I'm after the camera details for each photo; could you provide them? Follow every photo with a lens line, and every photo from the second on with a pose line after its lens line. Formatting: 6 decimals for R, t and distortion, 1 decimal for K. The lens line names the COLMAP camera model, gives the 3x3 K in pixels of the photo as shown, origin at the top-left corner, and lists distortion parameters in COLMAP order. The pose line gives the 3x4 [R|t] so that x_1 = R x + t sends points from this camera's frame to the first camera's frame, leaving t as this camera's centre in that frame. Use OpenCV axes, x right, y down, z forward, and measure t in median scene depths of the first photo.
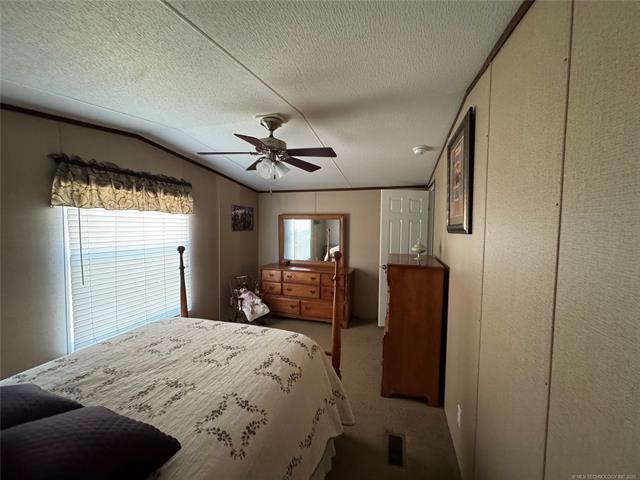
lens RADIAL K [[255.6, 0, 318.9], [0, 255.6, 238.4], [0, 0, 1]] dist [-0.002826, 0.000068]
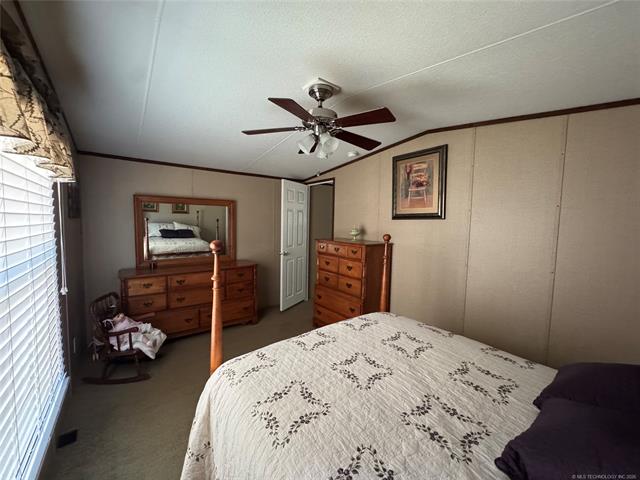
lens RADIAL K [[255.6, 0, 318.9], [0, 255.6, 238.4], [0, 0, 1]] dist [-0.002826, 0.000068]
pose [[0.579084, -0.059277, 0.813110, -0.962640], [0.031822, 0.998237, 0.050109, 0.002805], [-0.814647, -0.003143, 0.579949, 0.520058]]
